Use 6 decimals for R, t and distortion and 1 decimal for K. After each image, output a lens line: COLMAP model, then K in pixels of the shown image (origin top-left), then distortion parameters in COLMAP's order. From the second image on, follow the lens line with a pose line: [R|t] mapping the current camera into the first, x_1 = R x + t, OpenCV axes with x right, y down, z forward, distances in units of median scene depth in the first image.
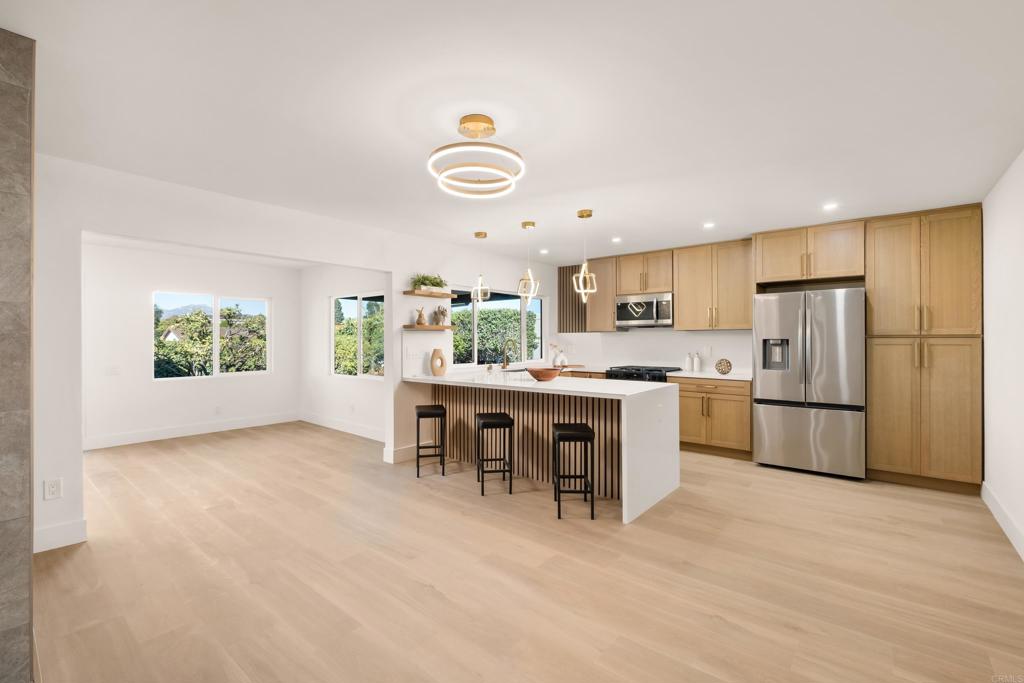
lens RADIAL K [[442.2, 0, 506.2], [0, 442.2, 339.9], [0, 0, 1]] dist [-0.009887, 0.000328]
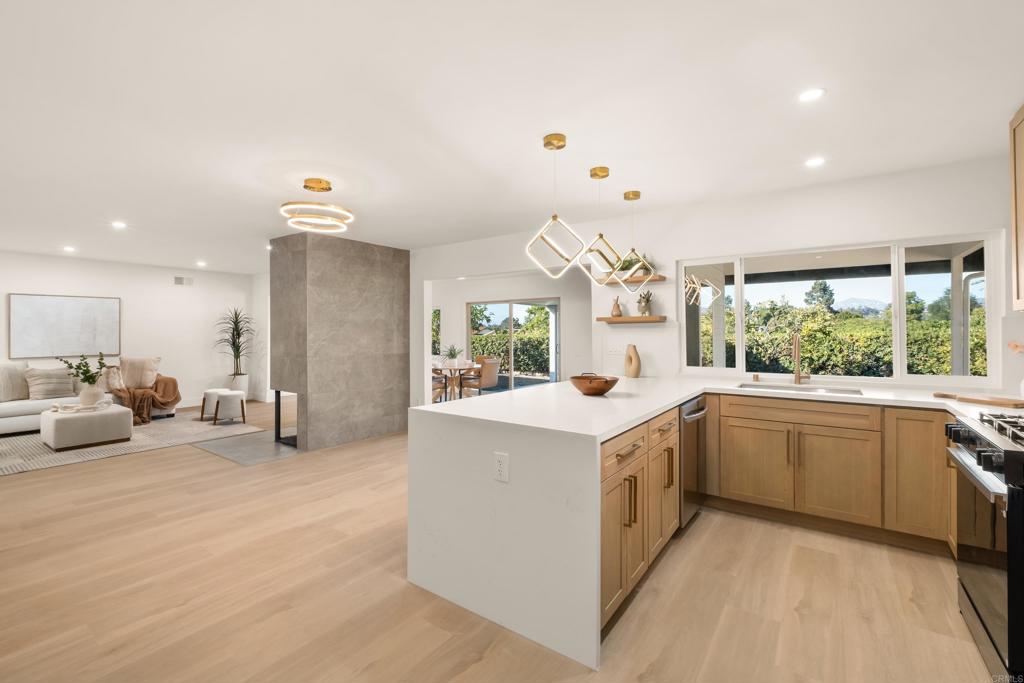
lens RADIAL K [[442.2, 0, 503.0], [0, 442.2, 327.9], [0, 0, 1]] dist [-0.009887, 0.000328]
pose [[0.075686, -0.010945, -0.997072, 0.734438], [0.002261, 0.999939, -0.010805, -0.002742], [0.997129, -0.001436, 0.075706, 0.782434]]
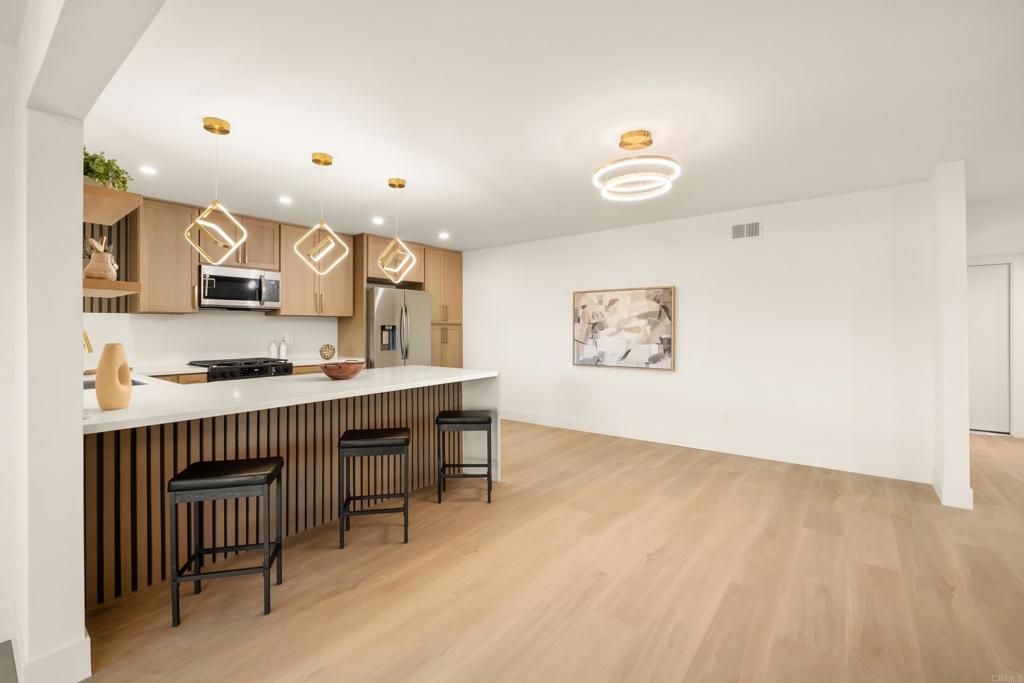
lens RADIAL K [[442.2, 0, 499.4], [0, 442.2, 329.2], [0, 0, 1]] dist [-0.009887, 0.000328]
pose [[-0.023345, -0.001798, 0.999726, -0.644280], [0.000525, 0.999998, 0.001810, 0.006424], [-0.999727, 0.000567, -0.023344, 0.730112]]
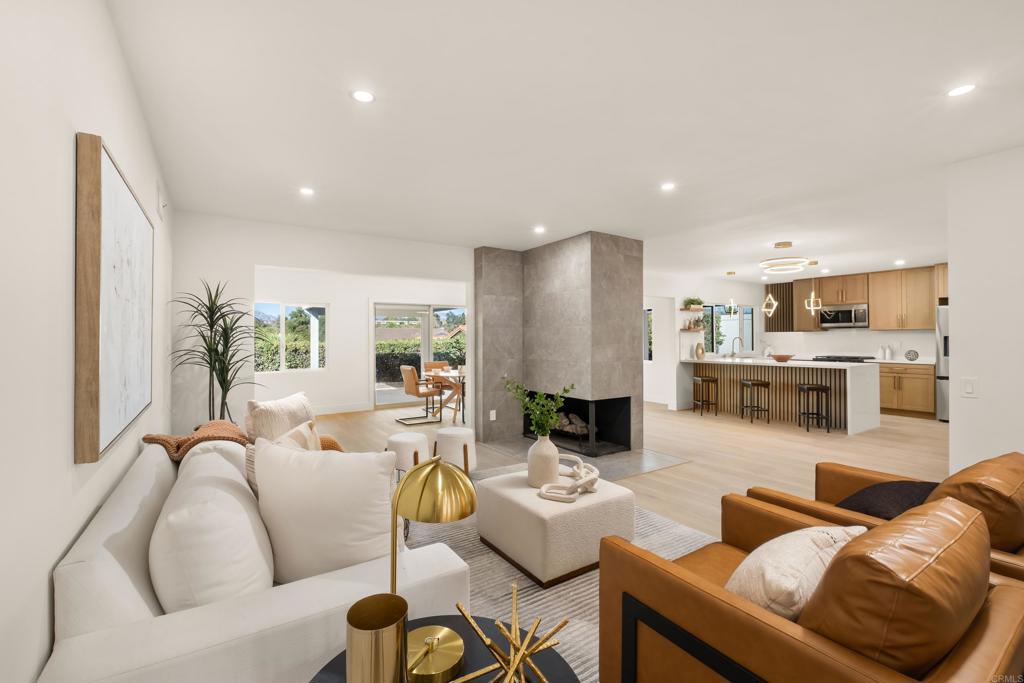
lens RADIAL K [[442.2, 0, 504.4], [0, 442.2, 337.6], [0, 0, 1]] dist [-0.009887, 0.000328]
pose [[0.957964, -0.003766, -0.286864, -0.423990], [0.003580, 0.999993, -0.001172, -0.000388], [0.286866, 0.000096, 0.957971, -0.862344]]
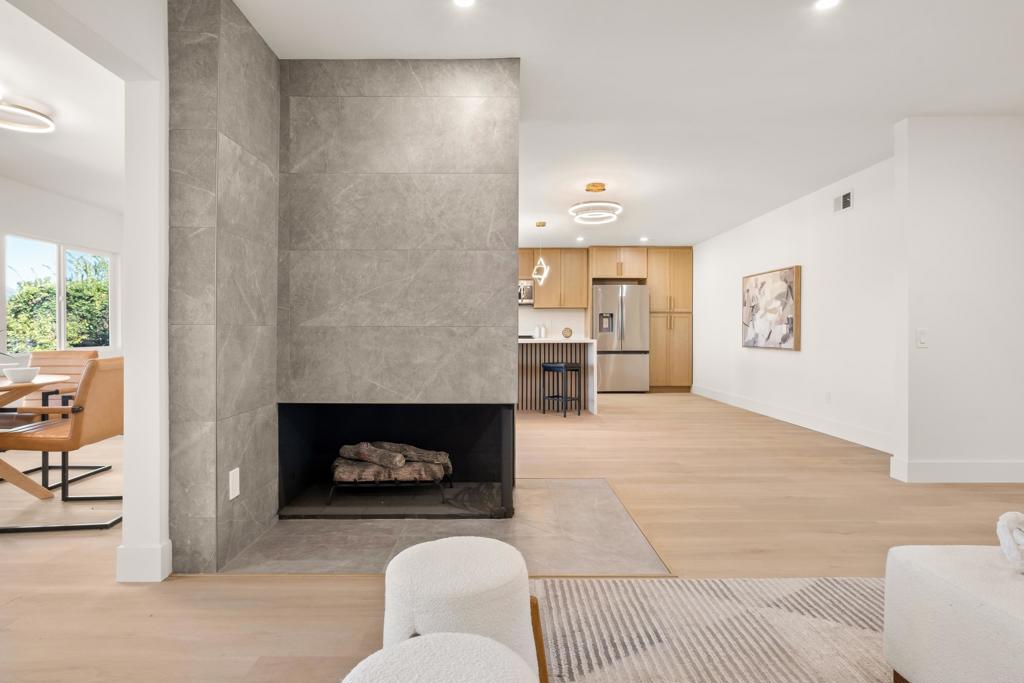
lens RADIAL K [[527.9, 0, 500.8], [0, 527.9, 337.5], [0, 0, 1]] dist [-0.014155, 0.002383]
pose [[0.763282, -0.005736, 0.646040, -0.957328], [-0.001655, 0.999940, 0.010834, 0.066664], [-0.646063, -0.009338, 0.763227, -0.237695]]
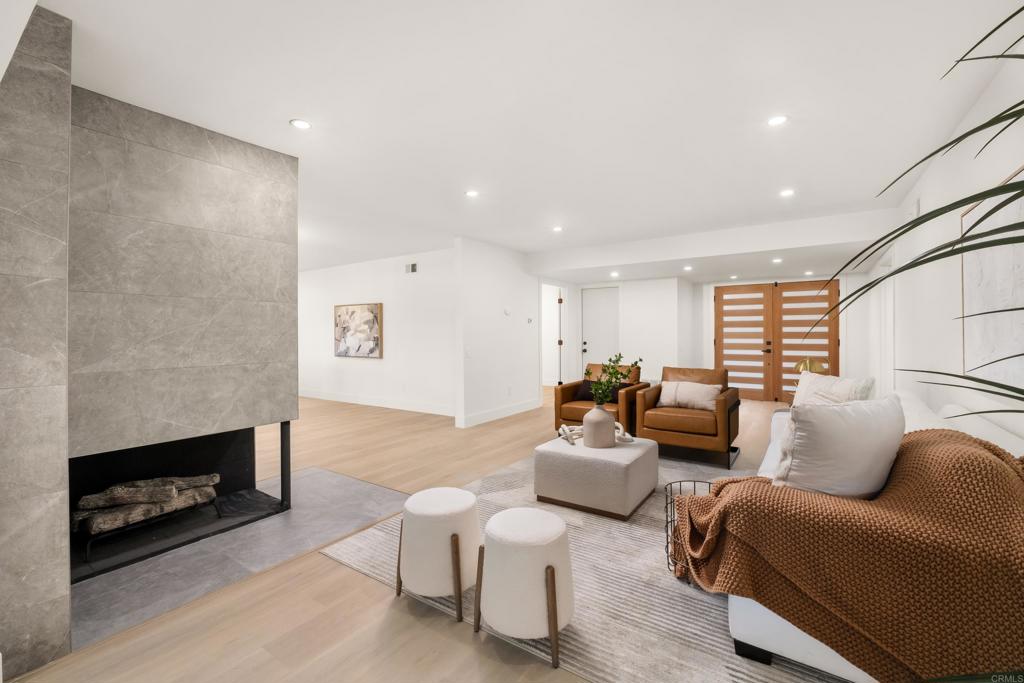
lens RADIAL K [[442.2, 0, 500.8], [0, 442.2, 336.1], [0, 0, 1]] dist [-0.009887, 0.000328]
pose [[-0.087383, -0.007367, 0.996148, -1.256397], [0.006444, 0.999948, 0.007960, 0.017443], [-0.996154, 0.007115, -0.087331, -0.026455]]
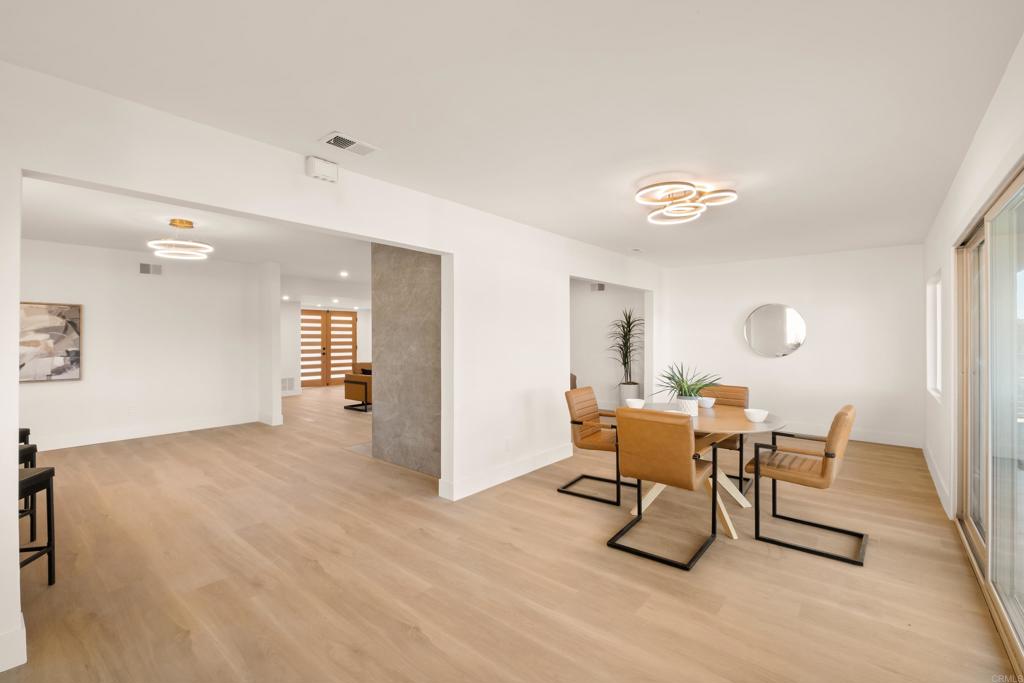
lens RADIAL K [[442.2, 0, 510.4], [0, 442.2, 335.9], [0, 0, 1]] dist [-0.009887, 0.000328]
pose [[-0.999998, 0.001430, -0.001086, -0.756154], [0.001432, 0.999997, -0.001799, -0.006159], [0.001084, -0.001801, -0.999998, 1.489988]]
